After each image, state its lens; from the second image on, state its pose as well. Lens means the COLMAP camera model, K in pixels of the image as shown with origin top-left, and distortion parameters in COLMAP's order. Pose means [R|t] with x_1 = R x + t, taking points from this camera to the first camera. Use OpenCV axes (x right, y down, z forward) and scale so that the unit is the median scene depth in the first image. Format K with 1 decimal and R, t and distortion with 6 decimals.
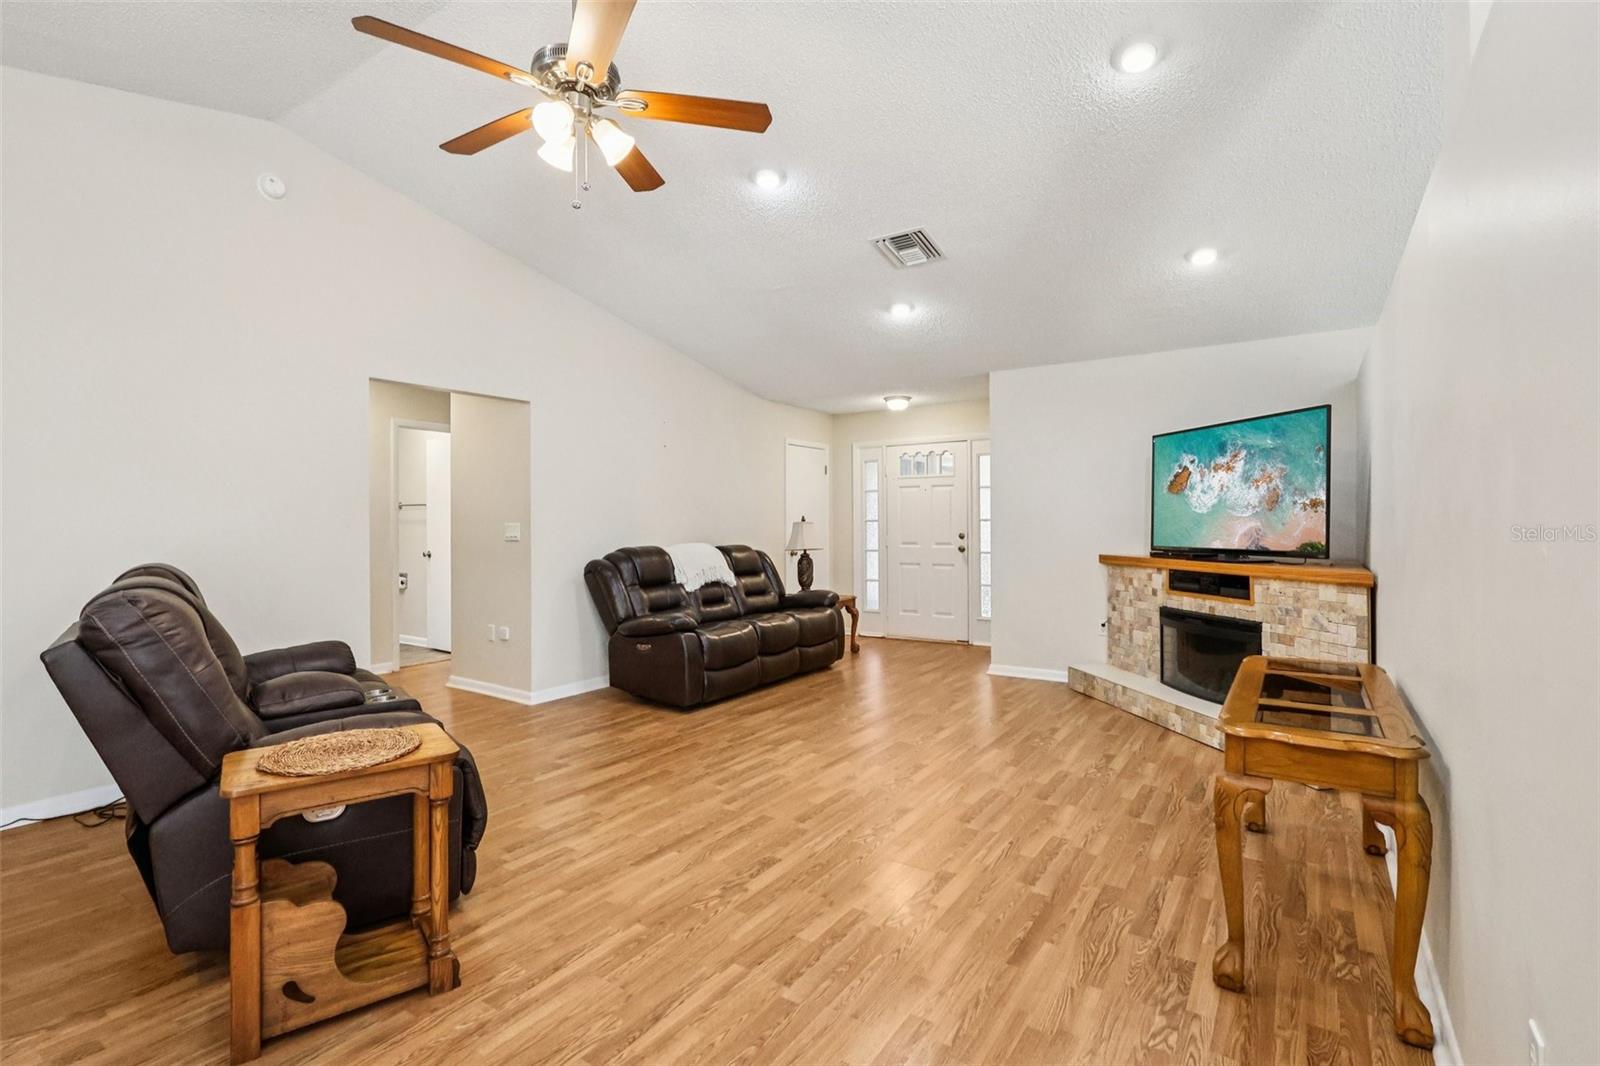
lens RADIAL K [[743.1, 0, 801.2], [0, 743.1, 523.4], [0, 0, 1]] dist [-0.001013, 0.001029]
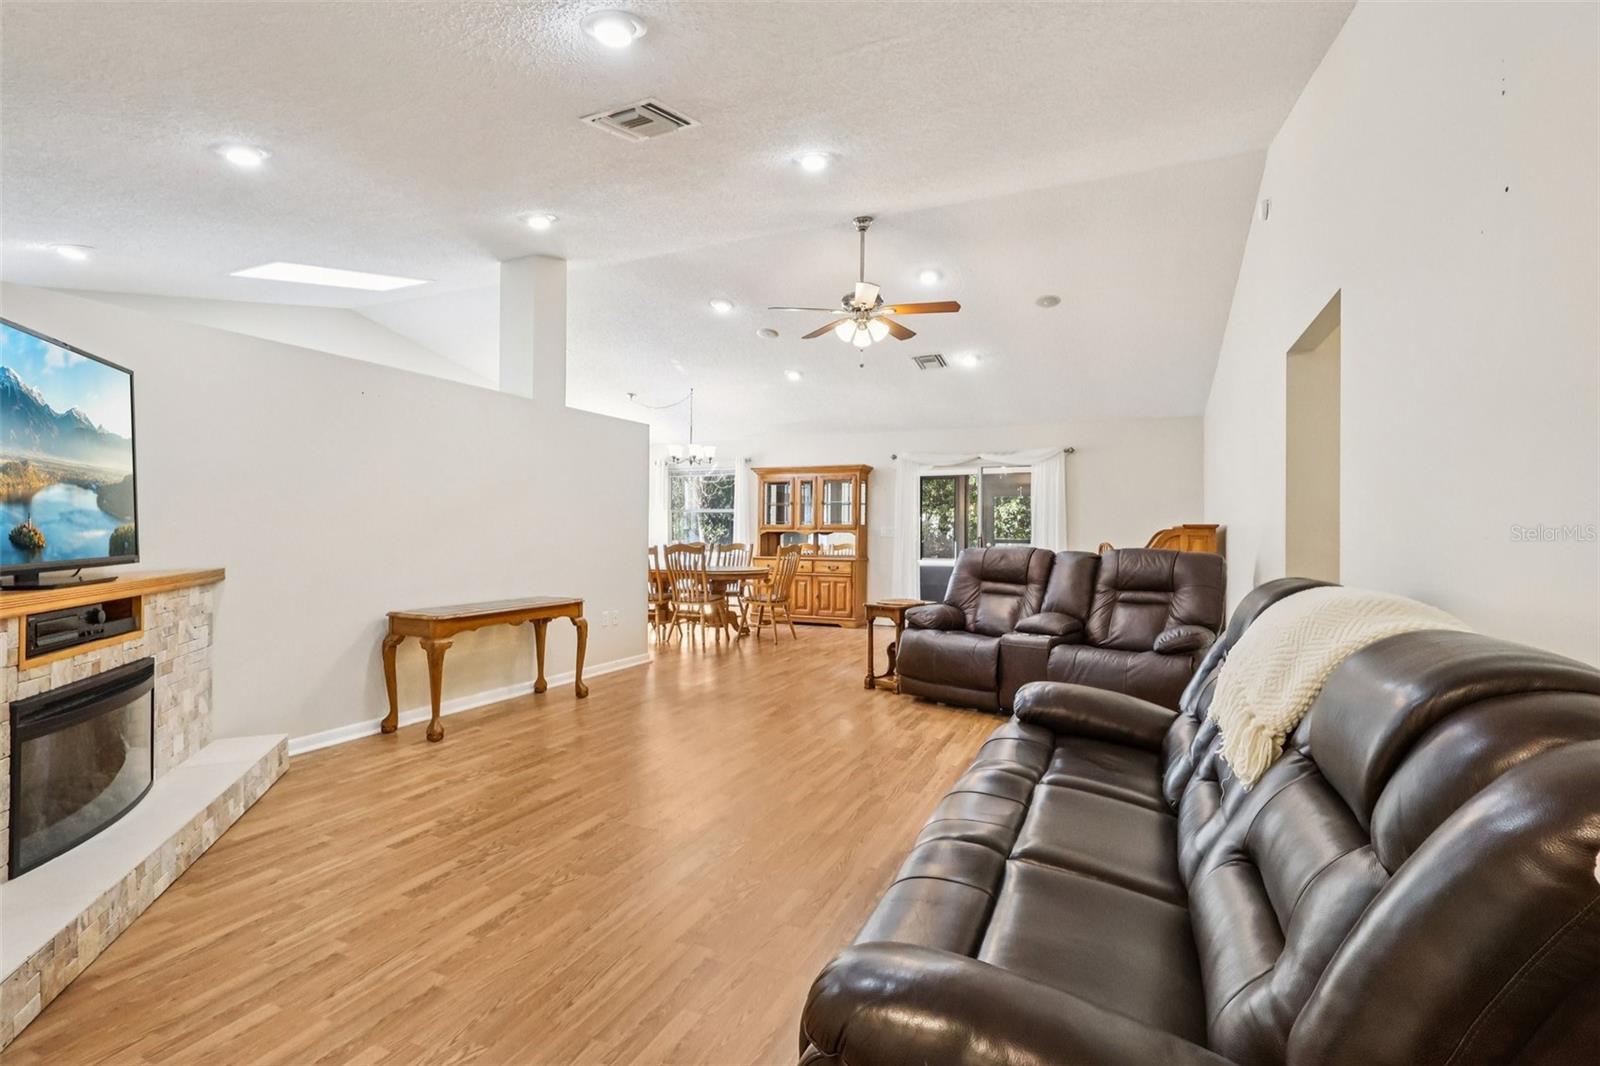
lens RADIAL K [[743.1, 0, 800.6], [0, 743.1, 534.0], [0, 0, 1]] dist [-0.001013, 0.001029]
pose [[-0.986046, 0.000137, -0.166474, 0.124069], [-0.000821, 0.999984, 0.005684, 0.011030], [0.166472, 0.005741, -0.986029, 1.864916]]
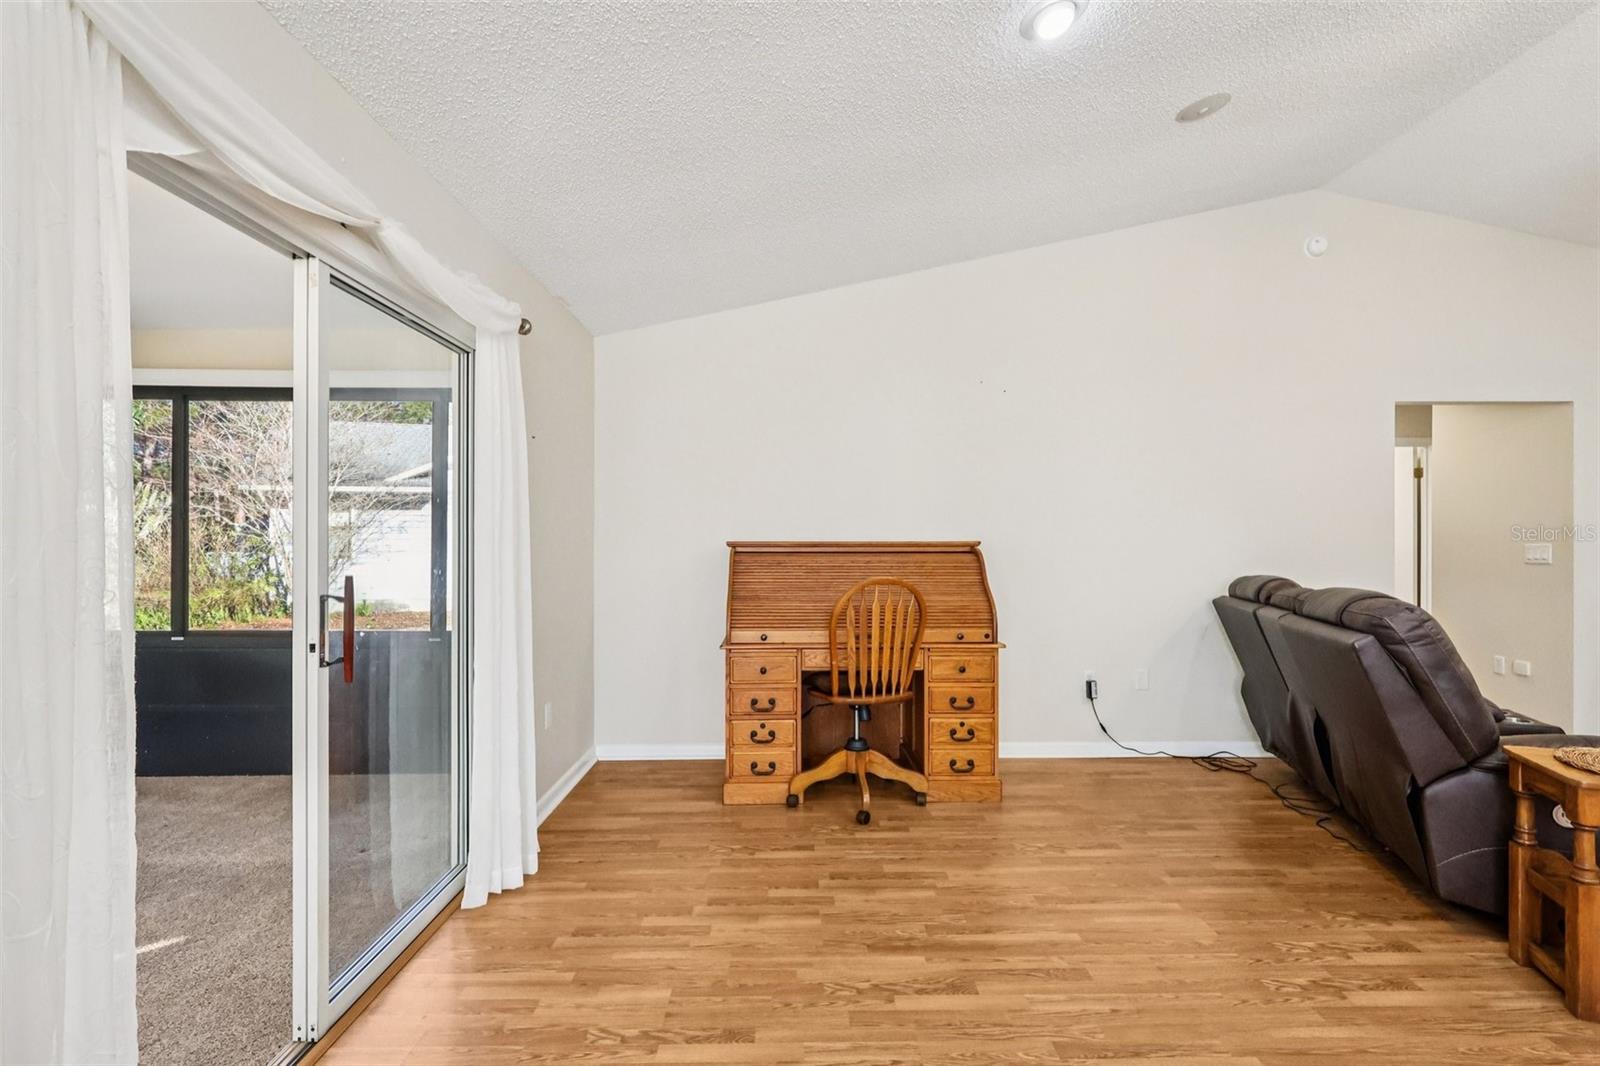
lens RADIAL K [[743.1, 0, 805.6], [0, 743.1, 536.3], [0, 0, 1]] dist [-0.001013, 0.001029]
pose [[0.573312, 0.006193, -0.819314, -0.337421], [-0.008356, 0.999964, 0.001712, -0.008859], [0.819295, 0.005865, 0.573343, -0.430549]]
